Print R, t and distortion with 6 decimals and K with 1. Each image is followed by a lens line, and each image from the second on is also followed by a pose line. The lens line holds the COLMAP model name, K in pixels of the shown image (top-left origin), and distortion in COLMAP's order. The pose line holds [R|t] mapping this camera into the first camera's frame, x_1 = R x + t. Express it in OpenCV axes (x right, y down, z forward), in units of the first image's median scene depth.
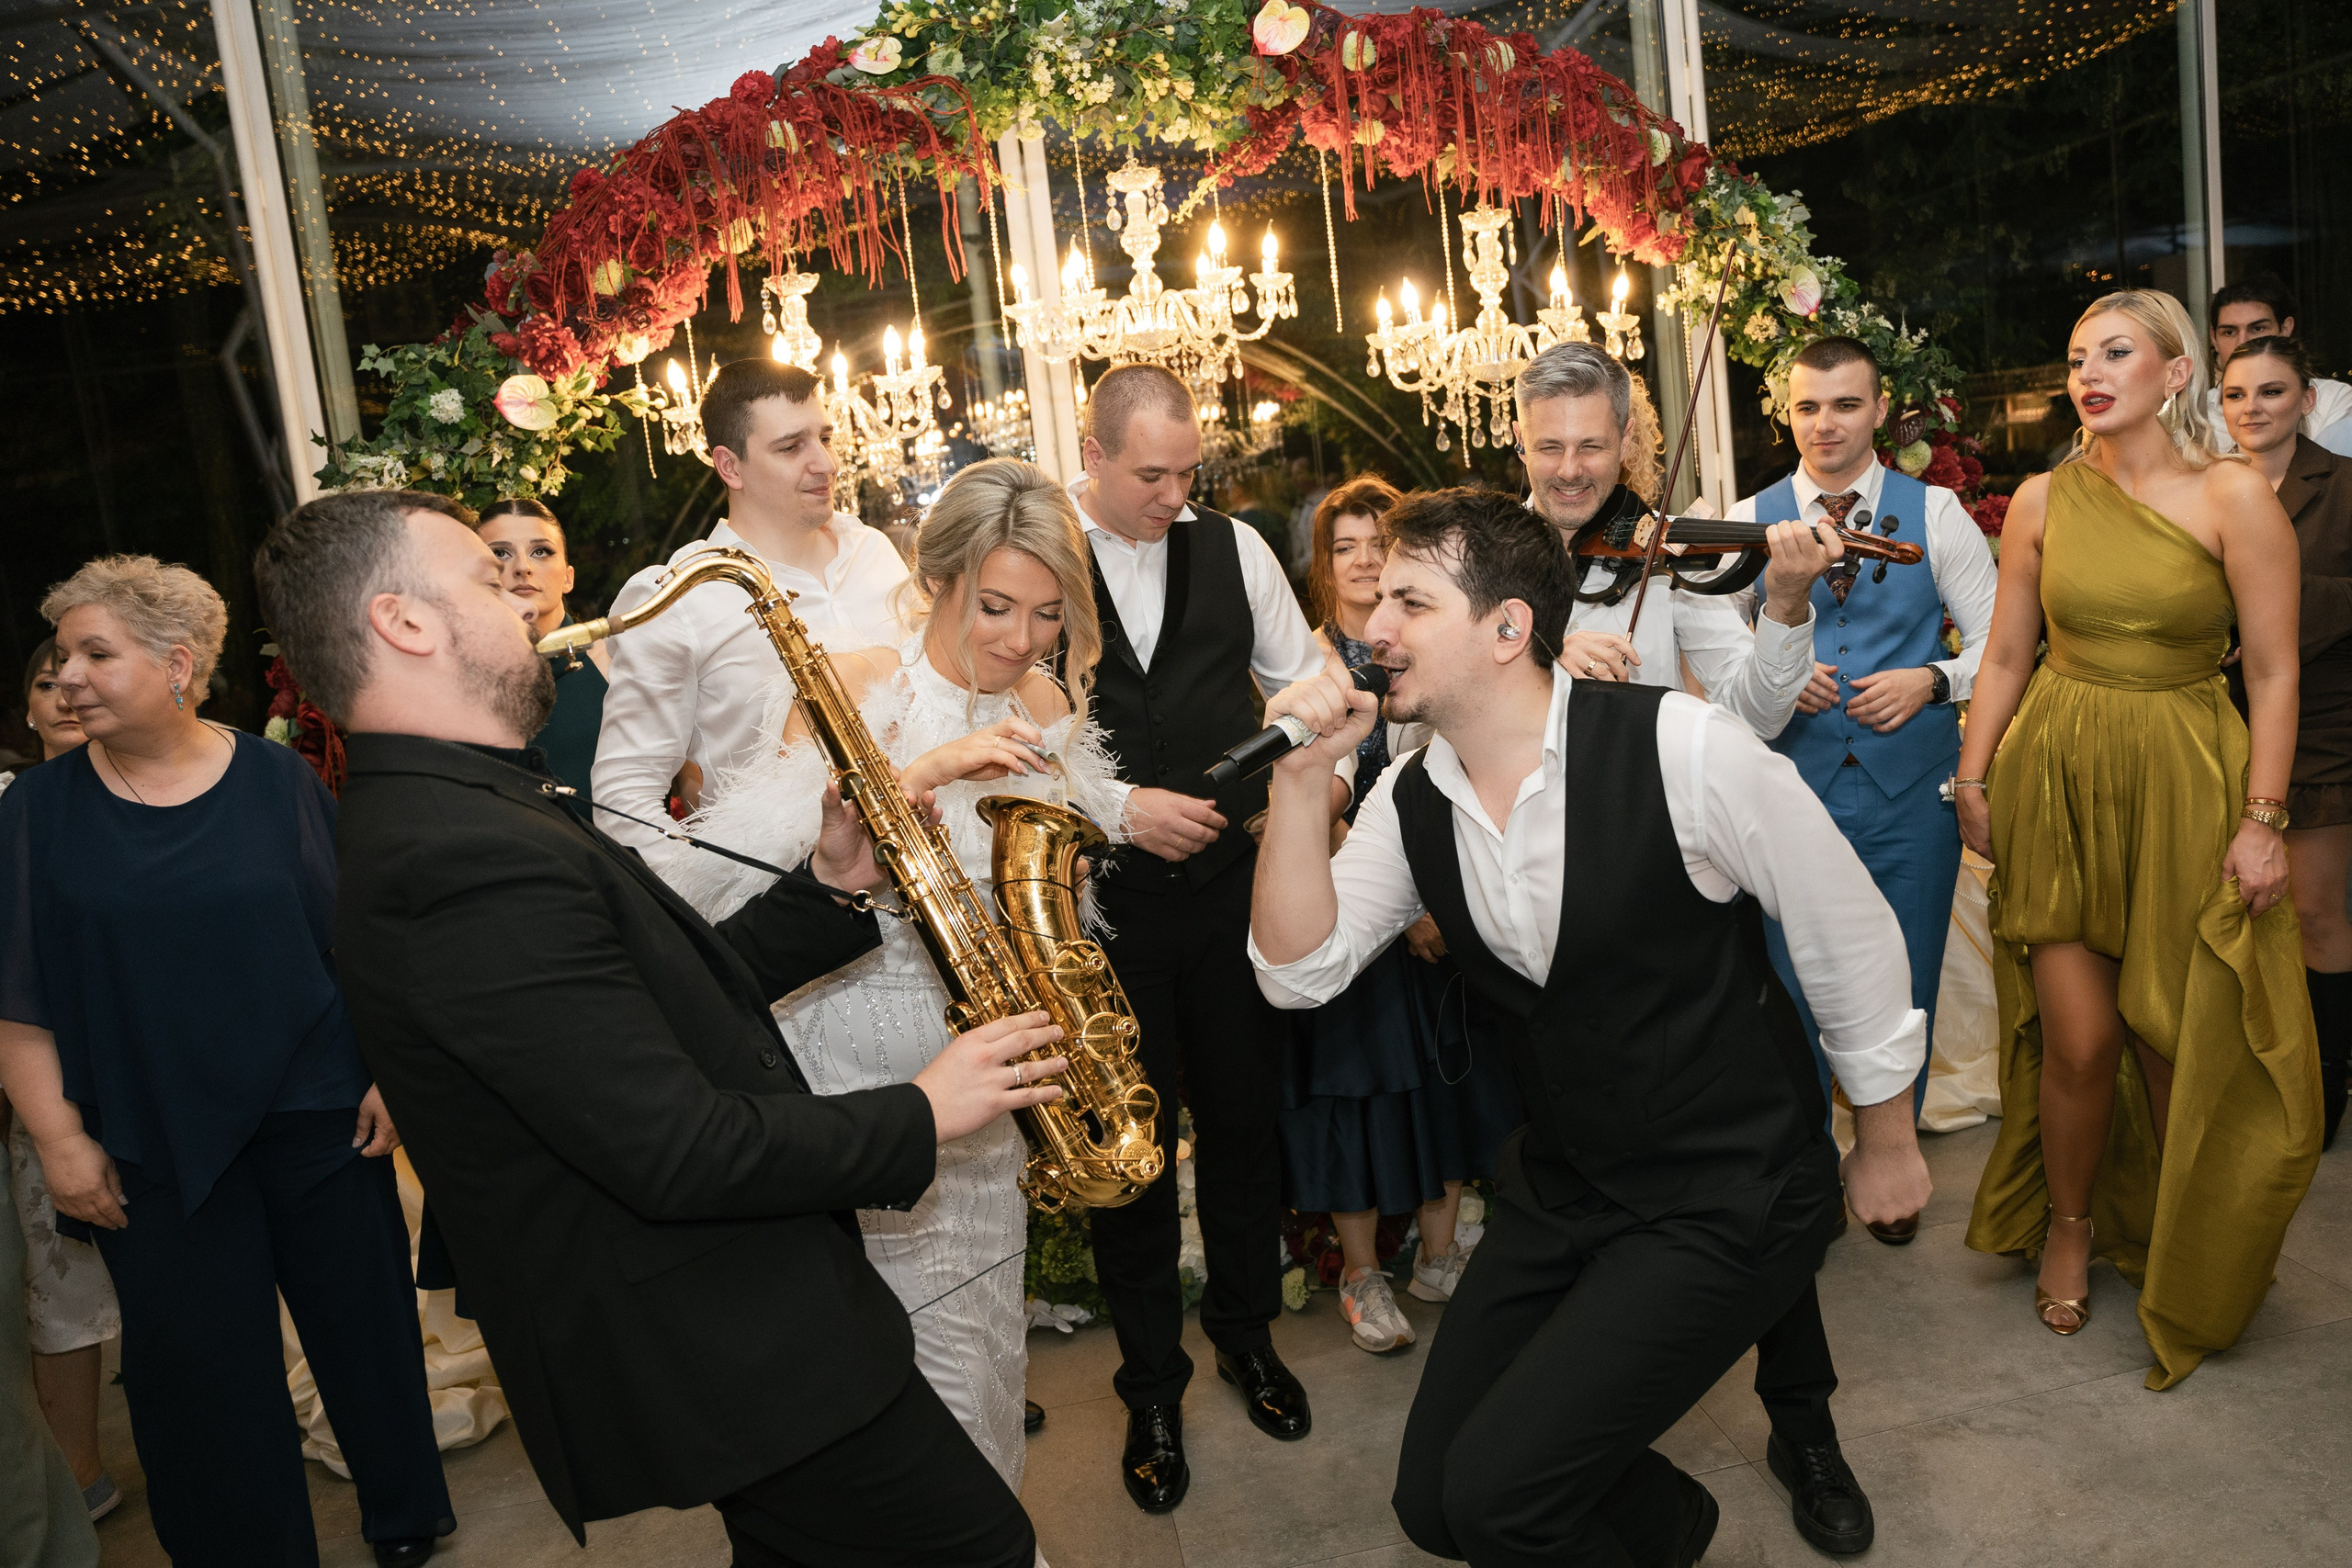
lens RADIAL K [[1666.5, 0, 1238.9], [0, 1666.5, 743.9], [0, 0, 1]] dist [-0.083488, 0.050847]
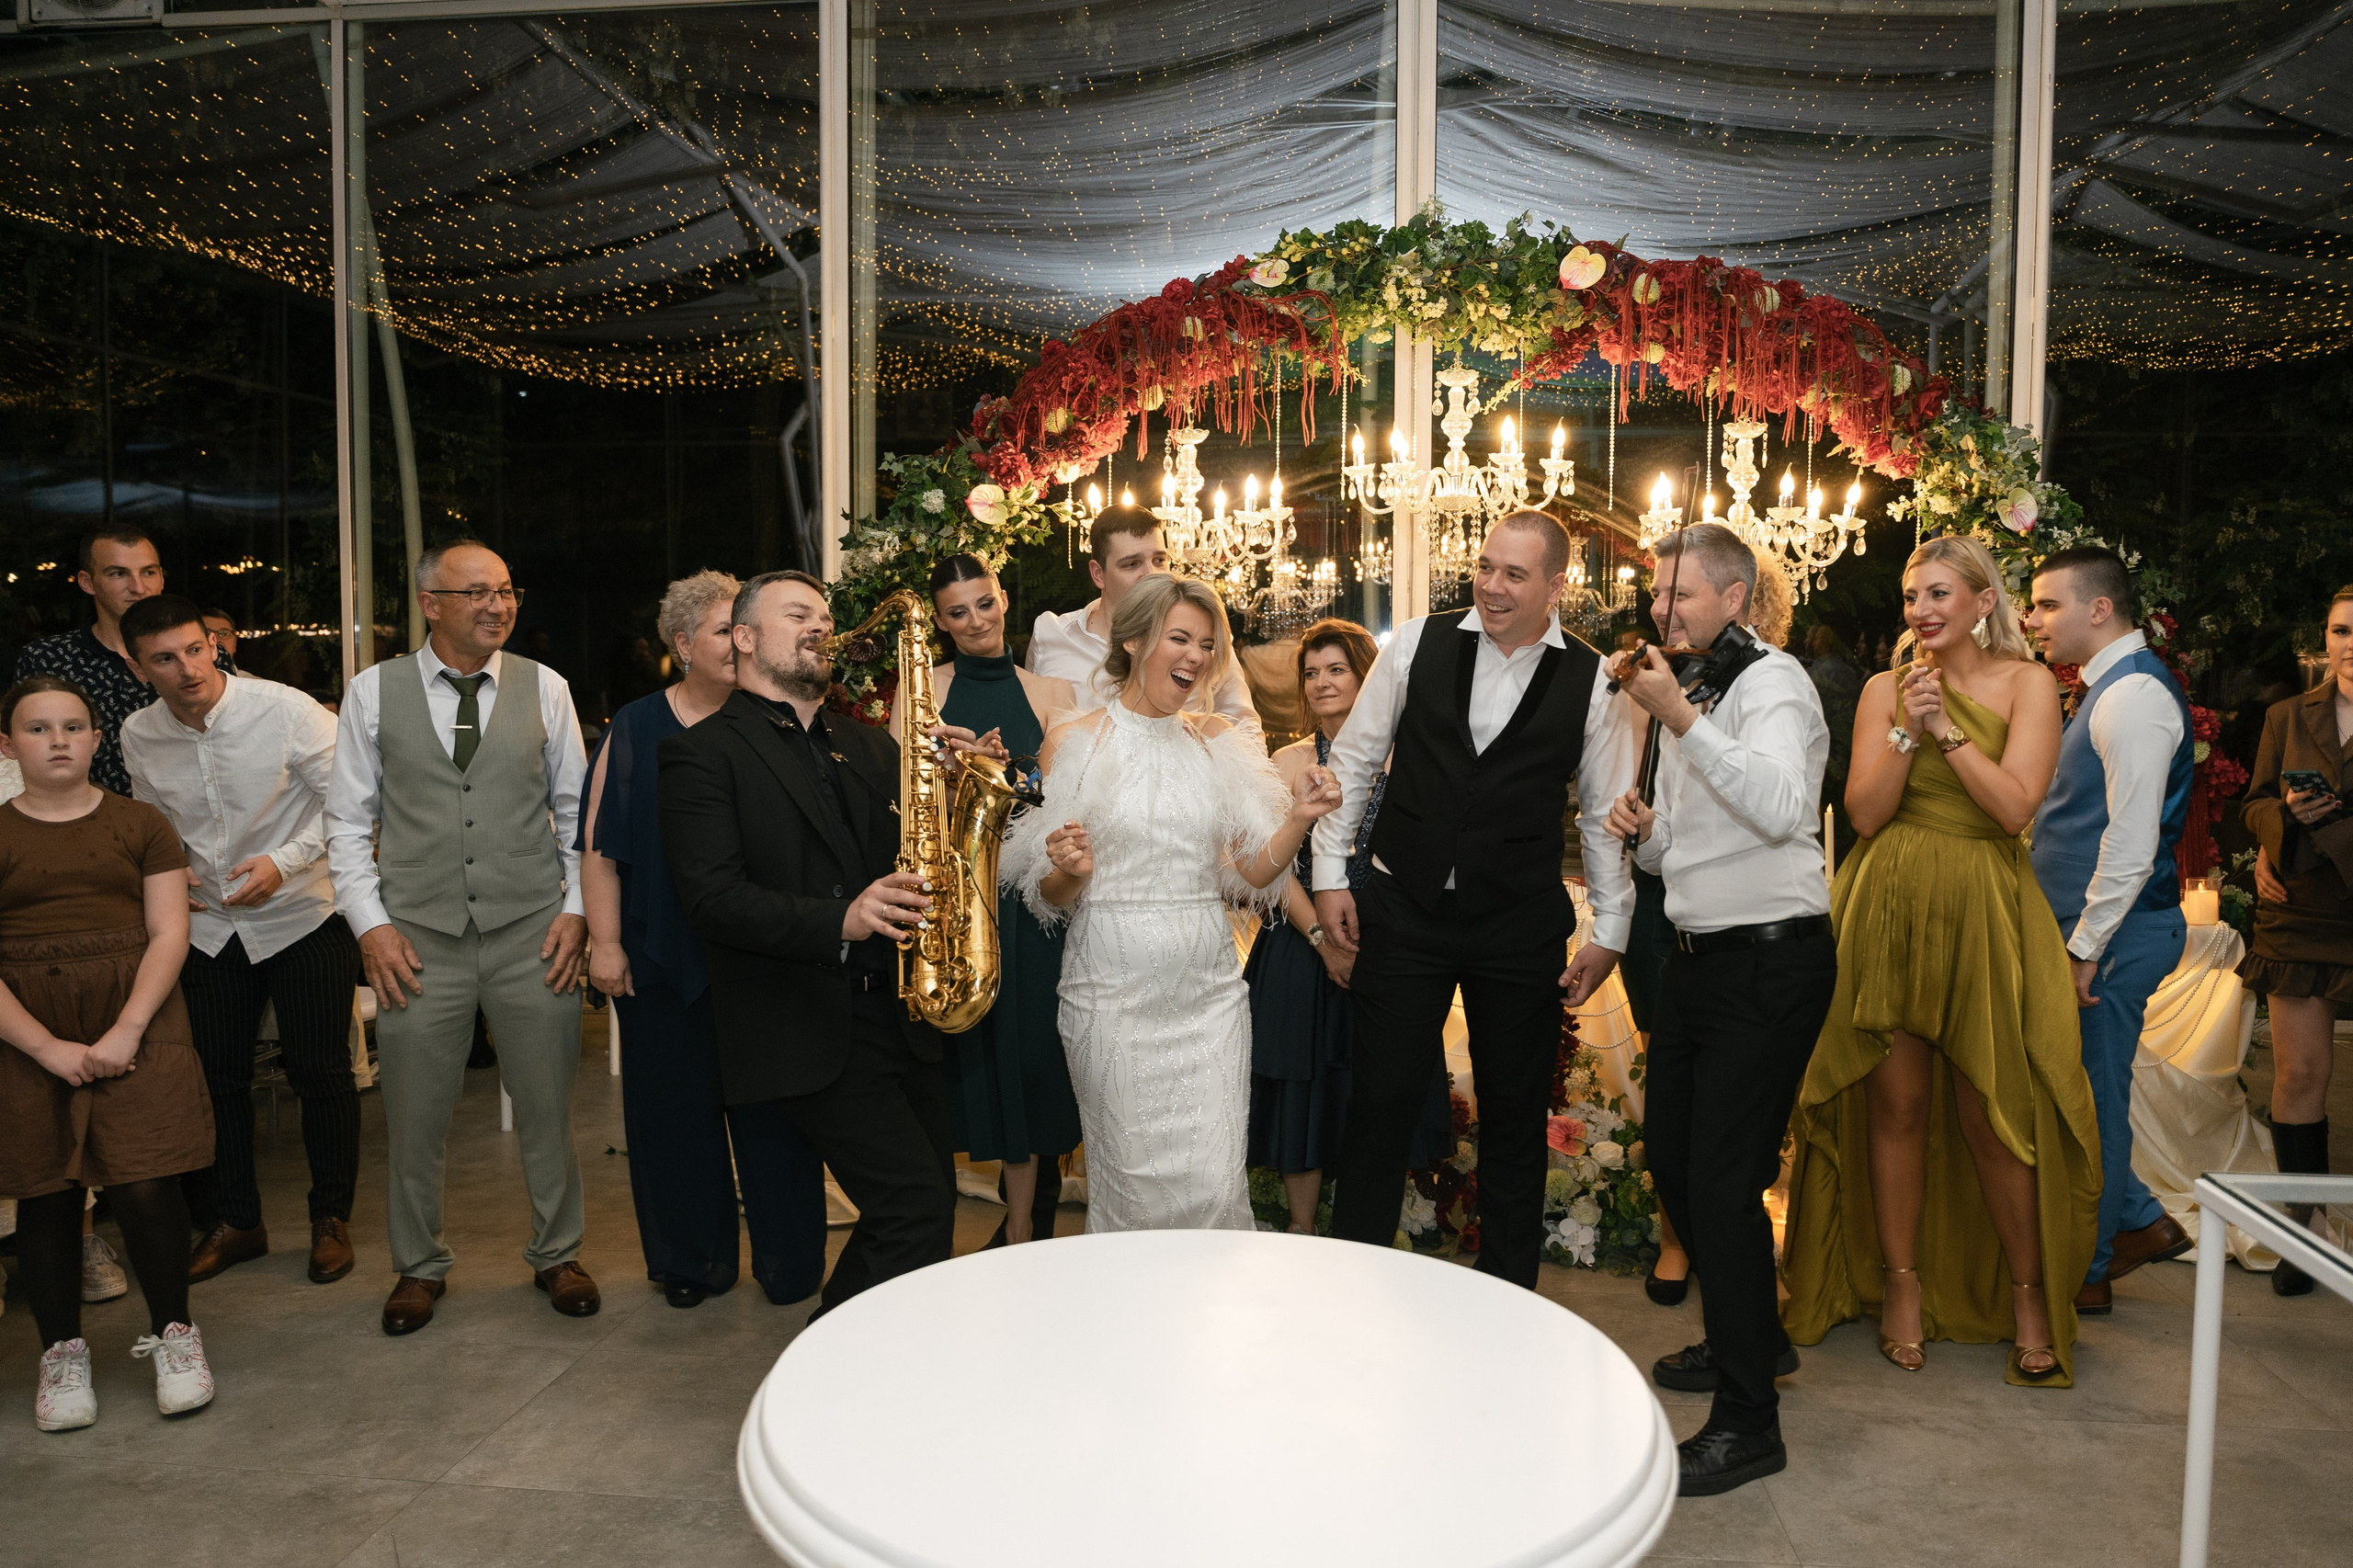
lens RADIAL K [[1647.6, 0, 1209.6], [0, 1647.6, 782.9], [0, 0, 1]] dist [-0.037811, 0.006825]
pose [[0.953894, 0.134169, -0.268485, 0.138704], [-0.150212, 0.987843, -0.040036, 0.048362], [0.259850, 0.078520, 0.962451, -0.251865]]
